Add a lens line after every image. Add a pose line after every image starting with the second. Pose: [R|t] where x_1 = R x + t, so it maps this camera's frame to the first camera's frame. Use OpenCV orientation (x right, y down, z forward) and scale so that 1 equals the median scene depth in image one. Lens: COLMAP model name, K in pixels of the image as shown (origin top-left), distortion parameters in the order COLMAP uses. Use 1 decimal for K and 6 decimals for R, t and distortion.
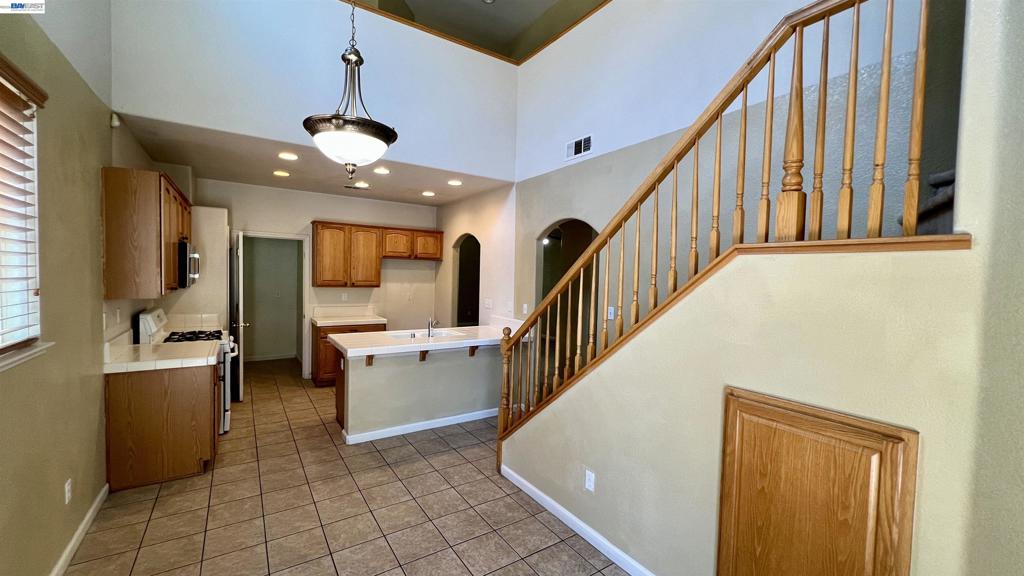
lens RADIAL K [[413.9, 0, 513.2], [0, 413.9, 289.5], [0, 0, 1]] dist [-0.000293, -0.000344]
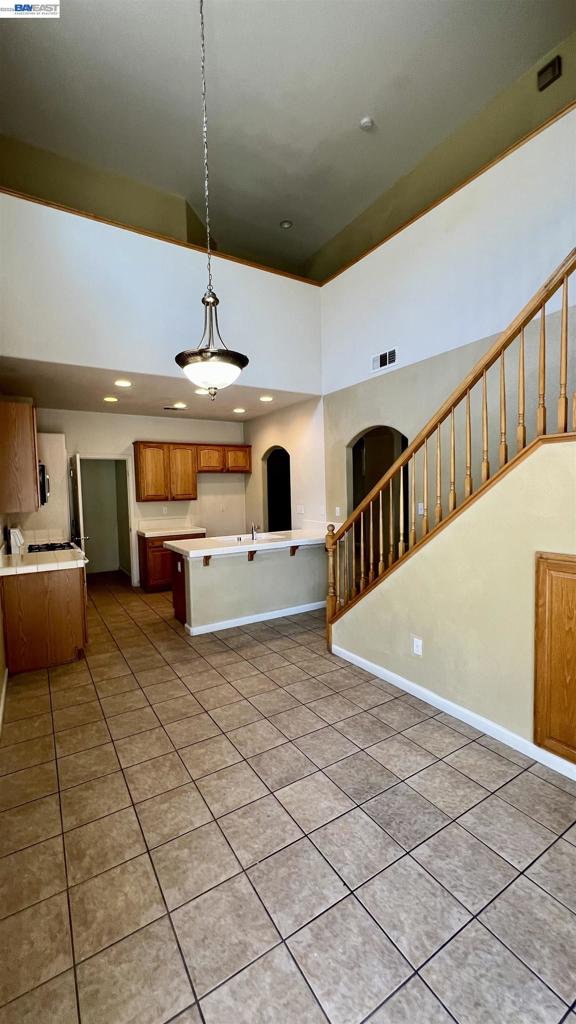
lens RADIAL K [[413.9, 0, 287.5], [0, 413.9, 510.7], [0, 0, 1]] dist [-0.000293, -0.000344]
pose [[0.998218, -0.047224, -0.036490, -0.103264], [0.047868, 0.998709, 0.016982, 0.032994], [0.035641, -0.018699, 0.999190, -0.151024]]
